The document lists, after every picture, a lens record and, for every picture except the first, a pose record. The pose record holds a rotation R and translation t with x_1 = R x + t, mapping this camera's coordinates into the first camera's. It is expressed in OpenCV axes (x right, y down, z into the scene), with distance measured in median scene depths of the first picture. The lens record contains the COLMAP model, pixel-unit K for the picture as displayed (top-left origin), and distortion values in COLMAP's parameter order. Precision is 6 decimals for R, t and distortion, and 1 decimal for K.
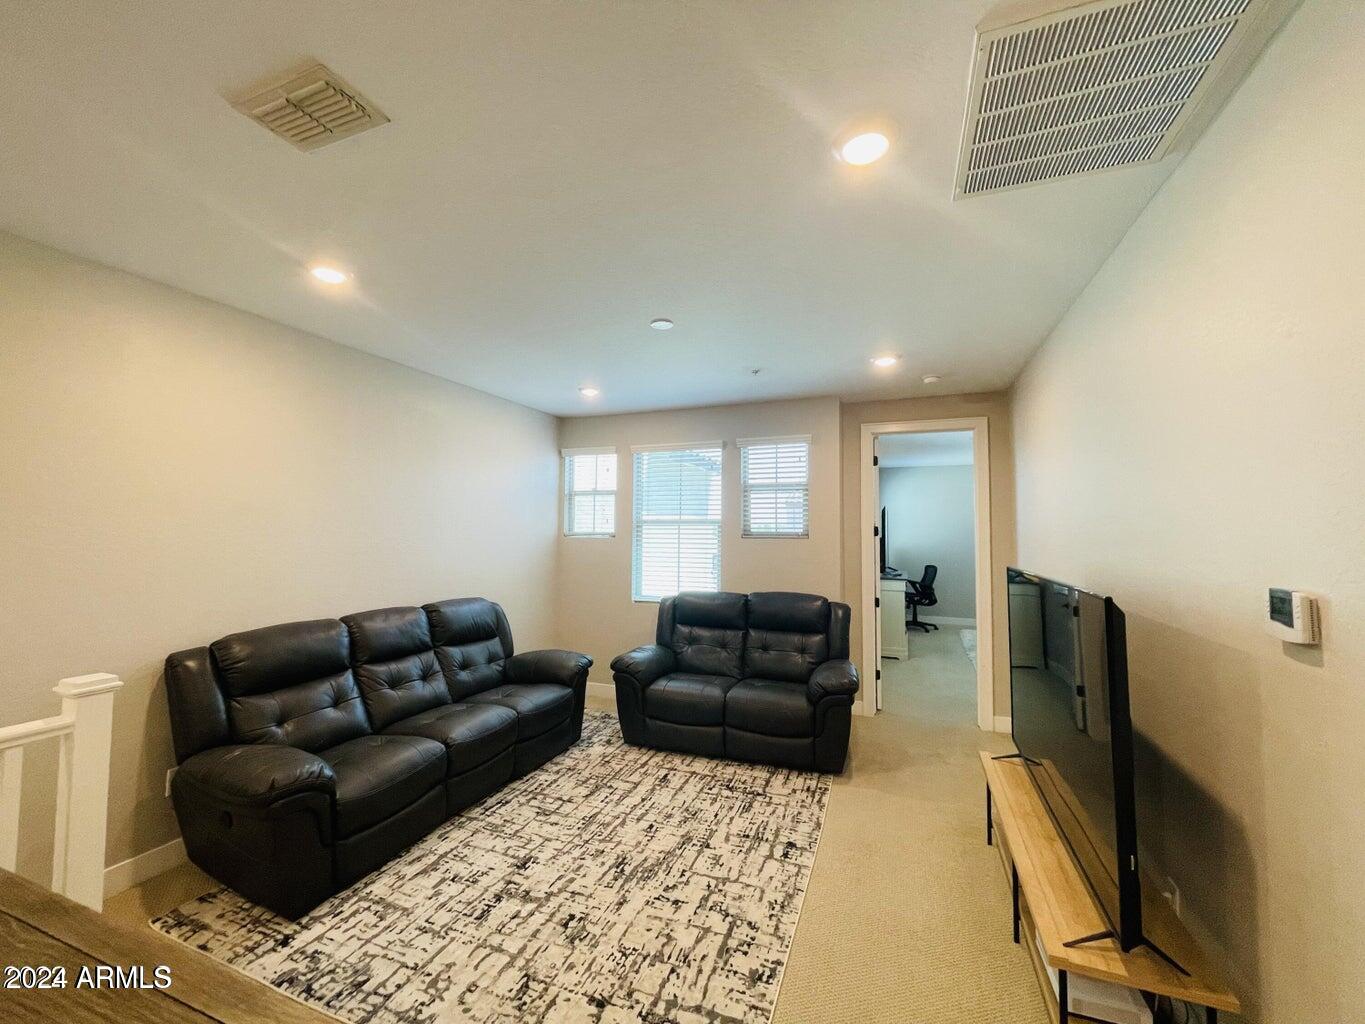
lens RADIAL K [[552.8, 0, 684.2], [0, 552.8, 507.3], [0, 0, 1]] dist [-0.001479, 0.001539]
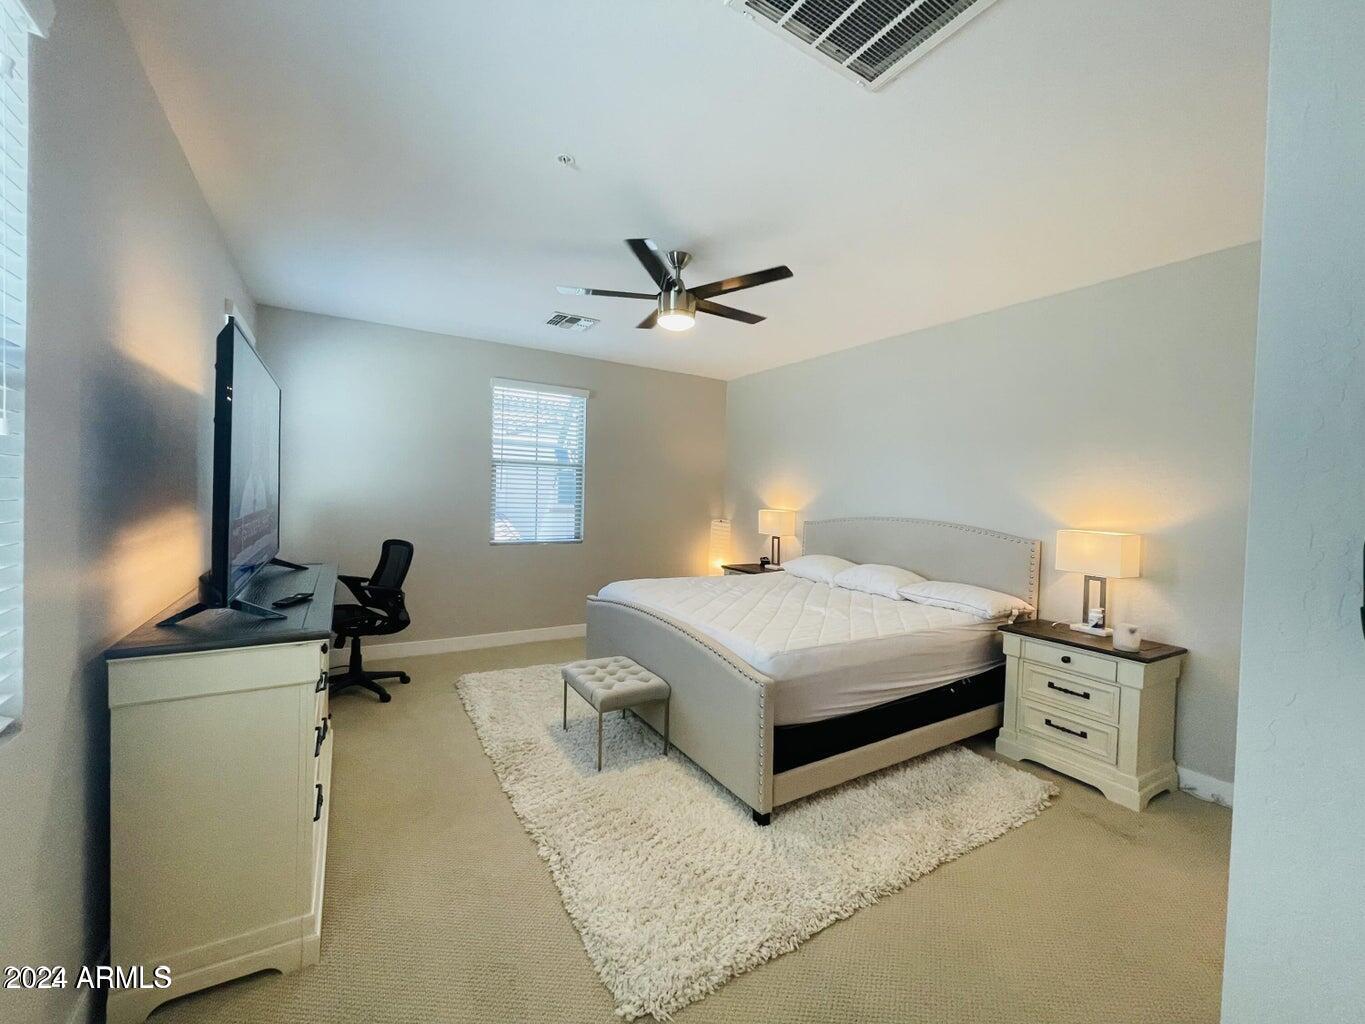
lens RADIAL K [[552.8, 0, 680.0], [0, 552.8, 507.1], [0, 0, 1]] dist [-0.001479, 0.001539]
pose [[0.598083, 0.003431, 0.801427, 0.223647], [-0.072860, 0.996083, 0.050109, 0.038563], [-0.798115, -0.088362, 0.595990, 0.552119]]
